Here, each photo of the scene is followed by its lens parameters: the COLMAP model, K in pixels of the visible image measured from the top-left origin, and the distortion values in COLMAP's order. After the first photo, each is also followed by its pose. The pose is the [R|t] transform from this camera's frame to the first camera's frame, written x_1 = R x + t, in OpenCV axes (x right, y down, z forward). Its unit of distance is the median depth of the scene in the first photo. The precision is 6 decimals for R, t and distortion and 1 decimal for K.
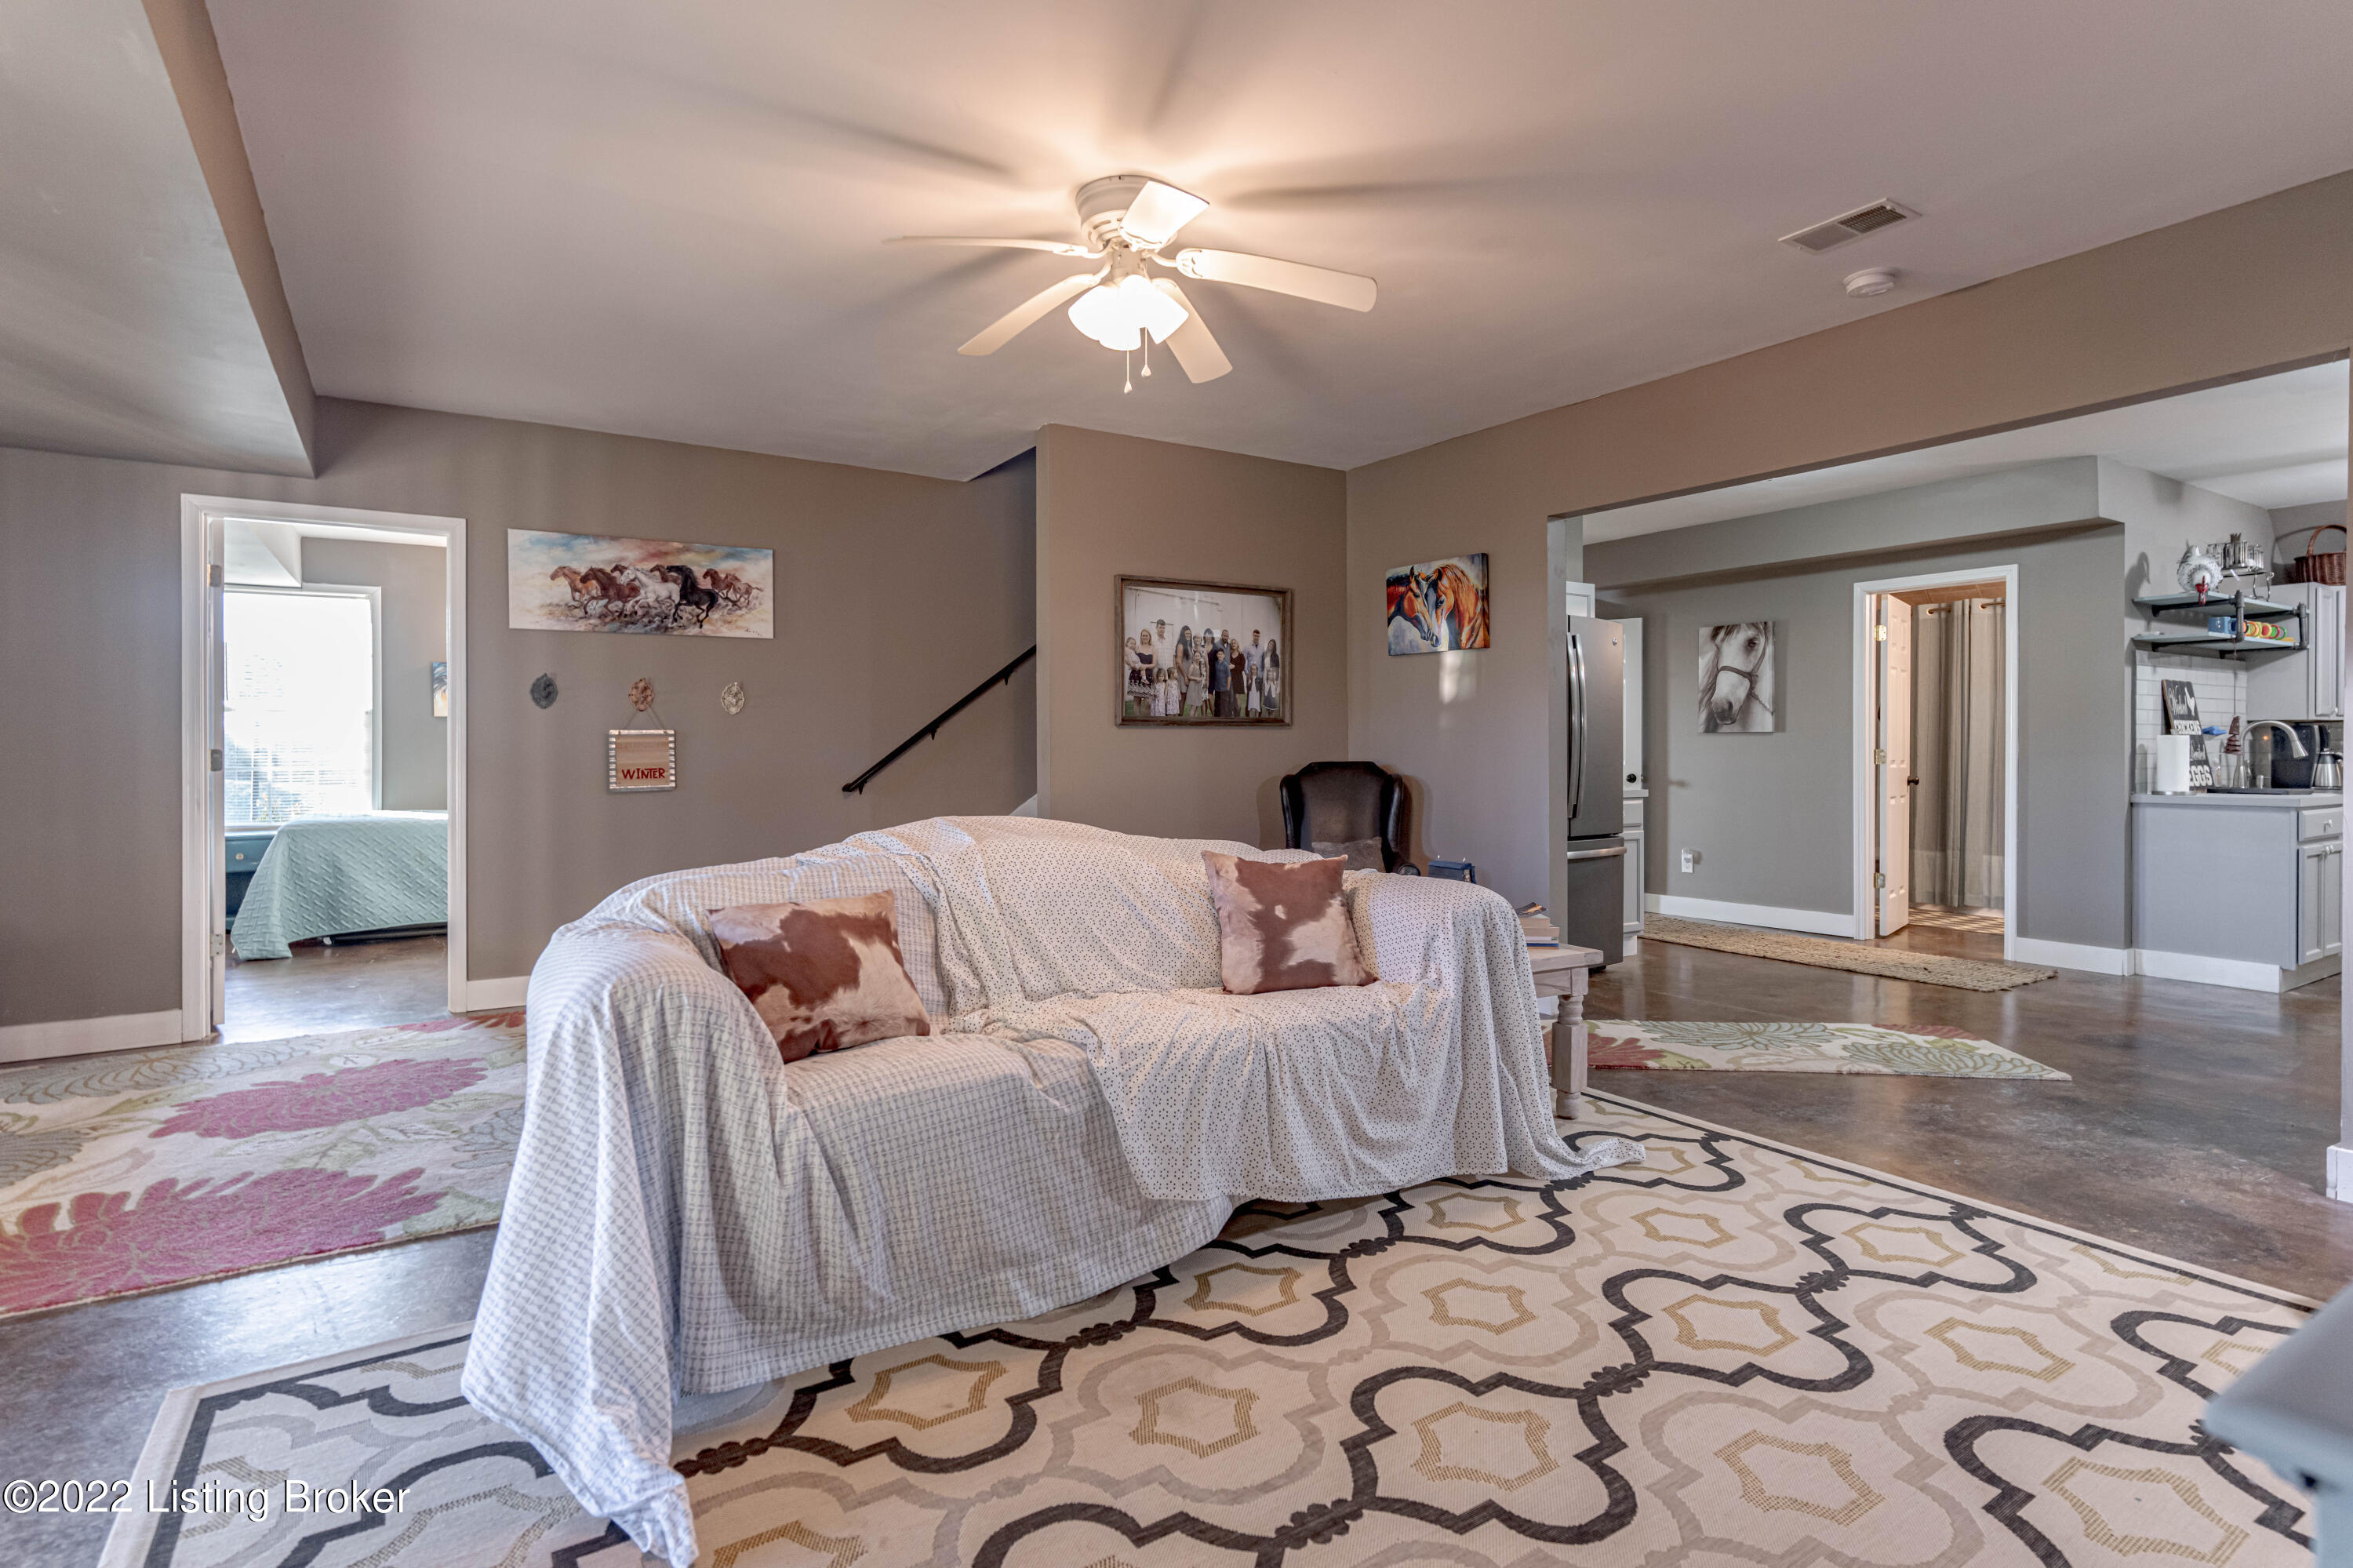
lens RADIAL K [[1139.7, 0, 1166.5], [0, 1139.7, 777.4], [0, 0, 1]] dist [0.003458, -0.000310]
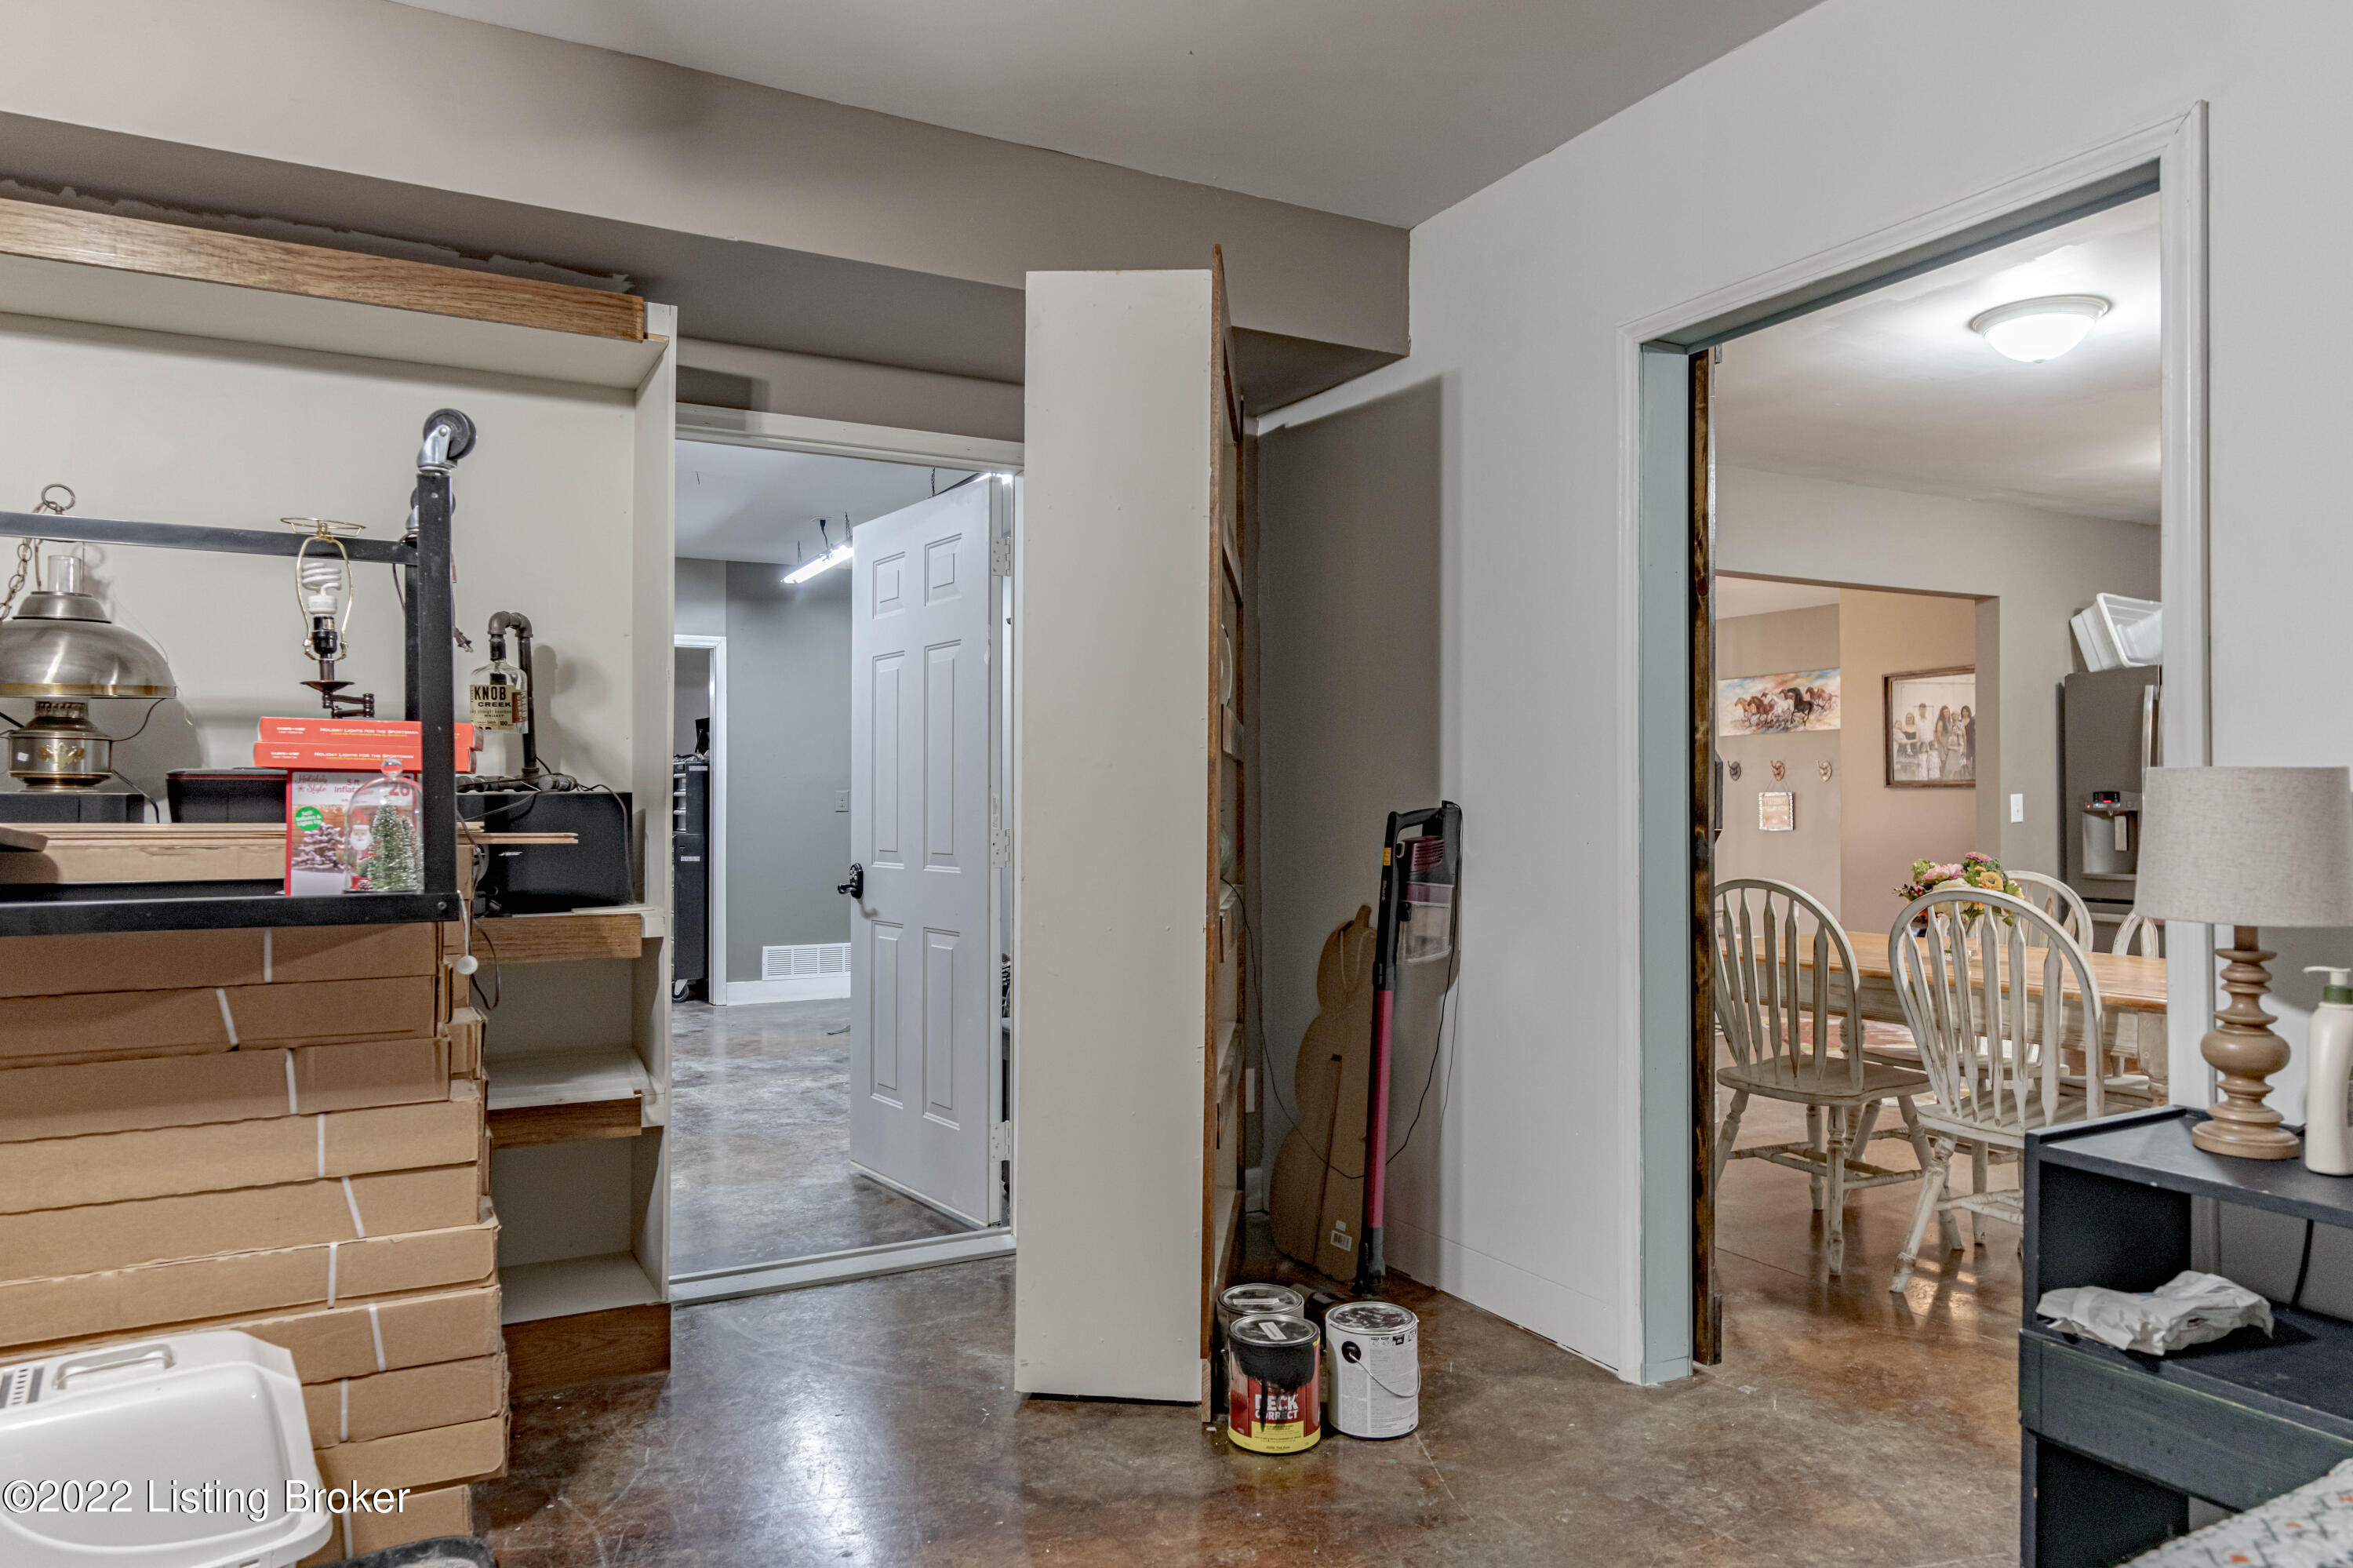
lens RADIAL K [[1493.8, 0, 1177.5], [0, 1493.8, 787.3], [0, 0, 1]] dist [0.004495, 0.000683]
pose [[-0.088994, -0.003768, -0.996025, 1.696344], [-0.024689, 0.999694, -0.001576, -0.023715], [0.995726, 0.024450, -0.089060, 0.336134]]
